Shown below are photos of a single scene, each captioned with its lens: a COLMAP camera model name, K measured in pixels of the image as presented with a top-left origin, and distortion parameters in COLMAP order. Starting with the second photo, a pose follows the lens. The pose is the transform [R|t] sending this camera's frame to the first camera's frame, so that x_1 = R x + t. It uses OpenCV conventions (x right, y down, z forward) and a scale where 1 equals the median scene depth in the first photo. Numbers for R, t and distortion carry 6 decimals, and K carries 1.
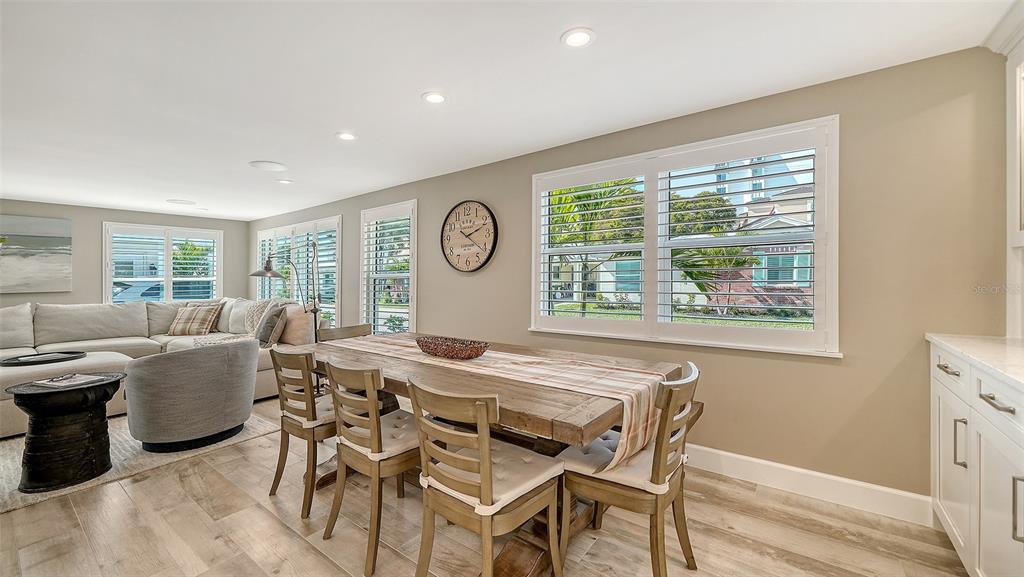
lens RADIAL K [[391.9, 0, 506.3], [0, 391.9, 275.1], [0, 0, 1]] dist [0.002358, -0.001150]
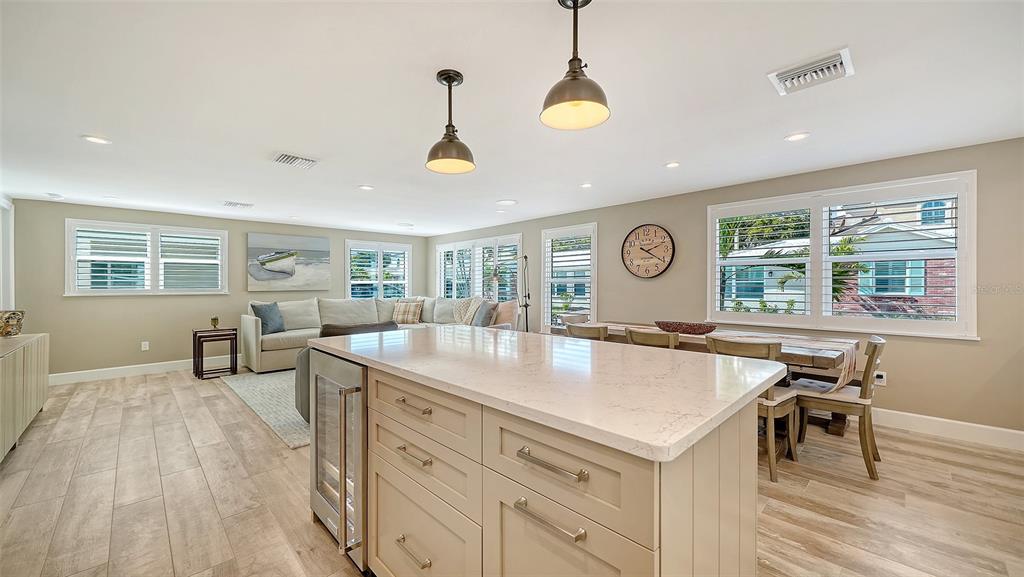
lens RADIAL K [[391.9, 0, 514.7], [0, 391.9, 277.8], [0, 0, 1]] dist [0.002358, -0.001150]
pose [[0.990384, 0.007208, -0.138160, -0.454793], [-0.008374, 0.999934, -0.007861, 0.006167], [0.138094, 0.008943, 0.990379, -0.473468]]
